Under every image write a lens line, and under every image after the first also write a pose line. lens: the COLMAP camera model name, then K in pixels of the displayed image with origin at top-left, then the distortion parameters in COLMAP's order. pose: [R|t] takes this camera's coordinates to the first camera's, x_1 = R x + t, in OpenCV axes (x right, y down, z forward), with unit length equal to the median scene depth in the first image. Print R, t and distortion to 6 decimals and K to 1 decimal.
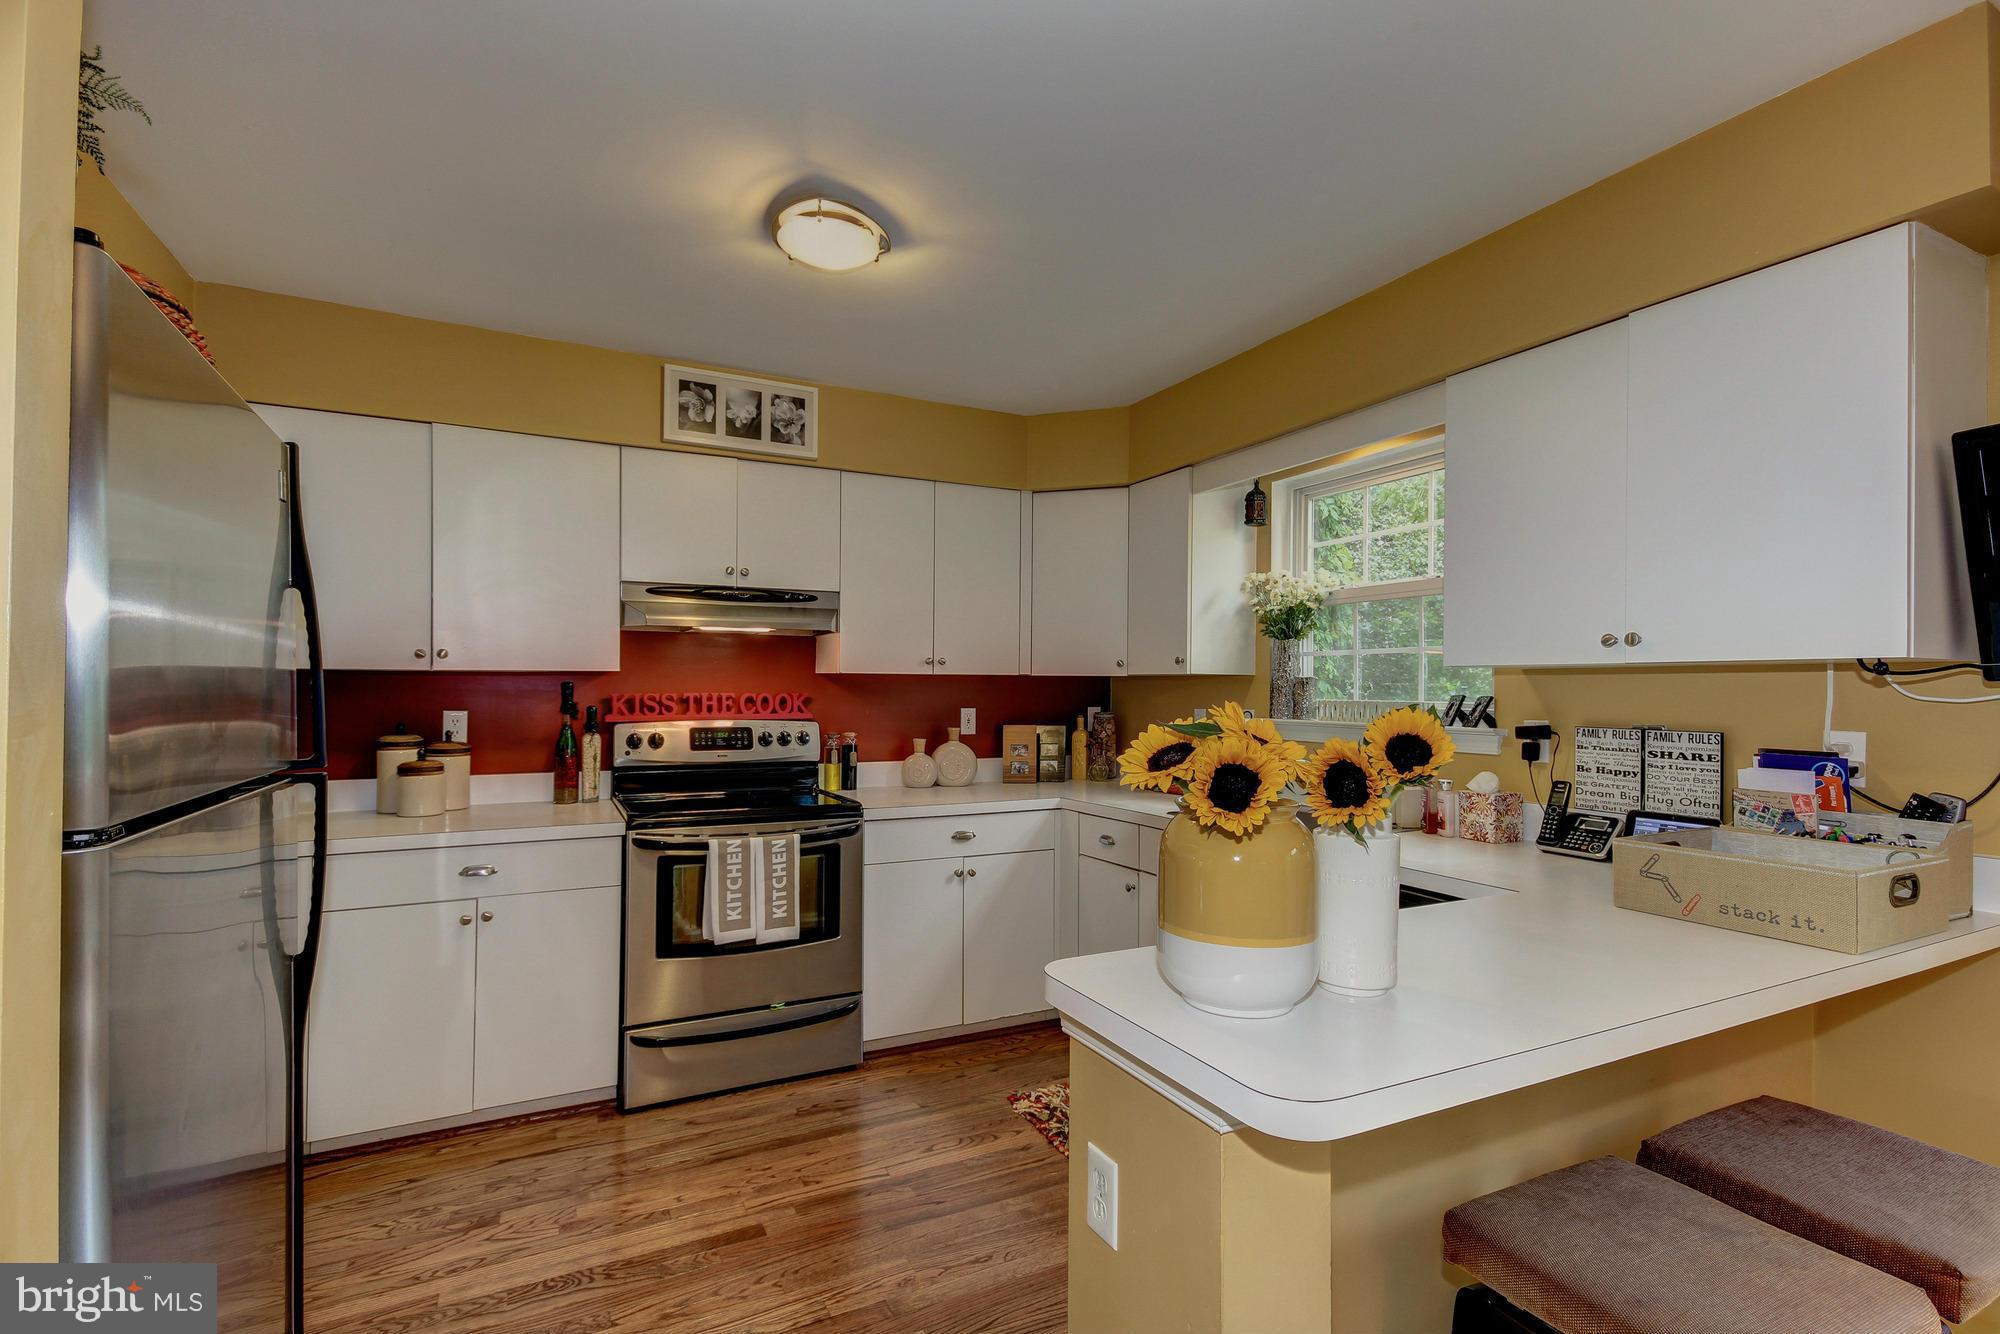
lens RADIAL K [[925.0, 0, 1011.4], [0, 925.0, 681.1], [0, 0, 1]] dist [0.013738, -0.000011]
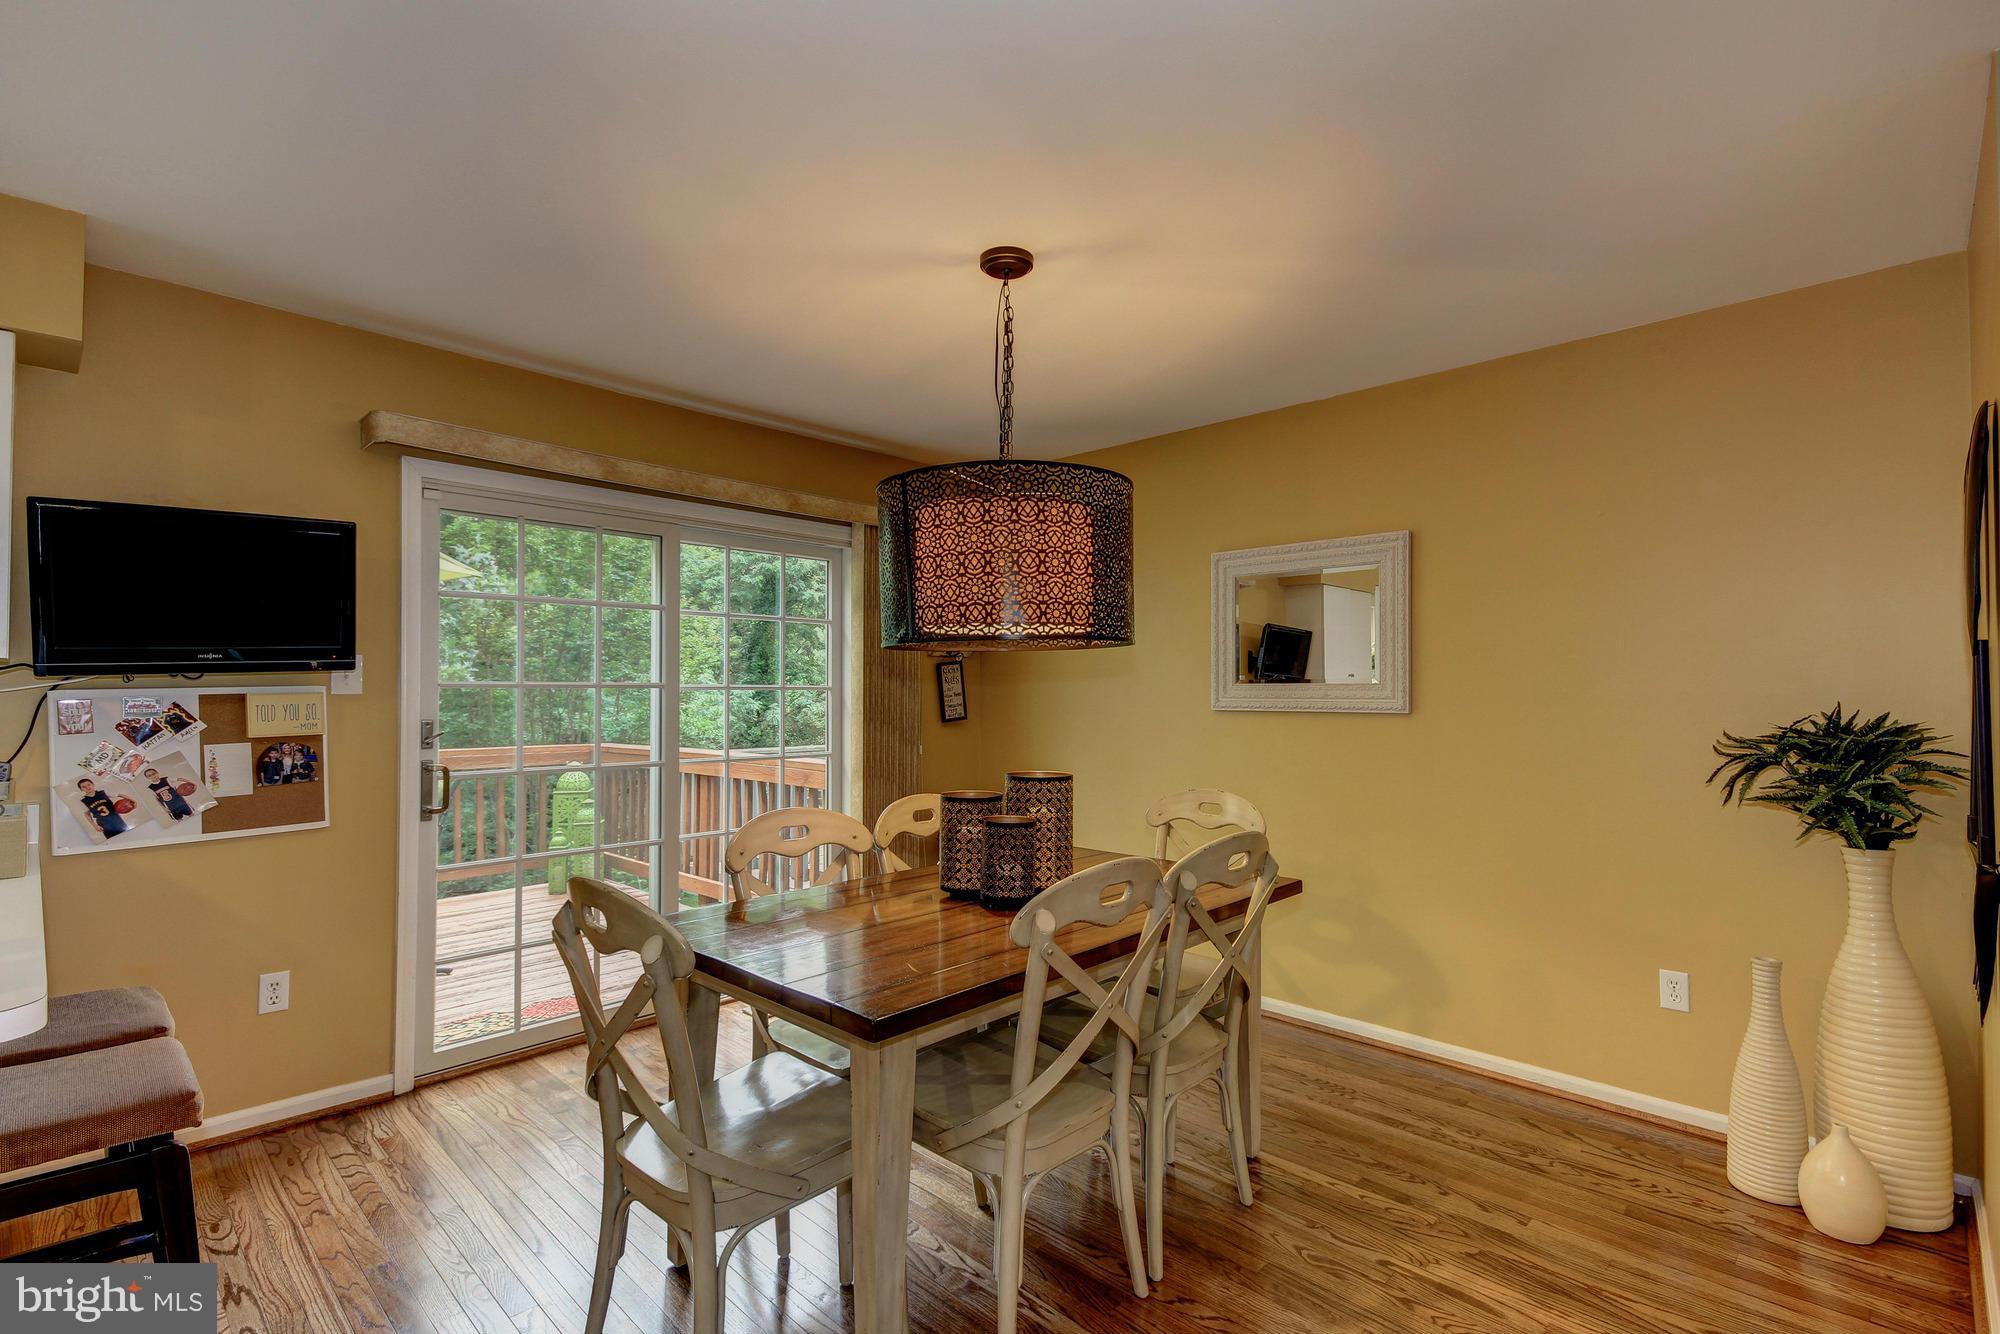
lens RADIAL K [[919.9, 0, 1010.1], [0, 919.9, 682.9], [0, 0, 1]] dist [0.029709, -0.012569]
pose [[-0.337337, 0.001020, 0.941383, -0.374266], [-0.015720, 0.999854, -0.006717, -0.001417], [-0.941253, -0.017064, -0.337272, 0.050666]]
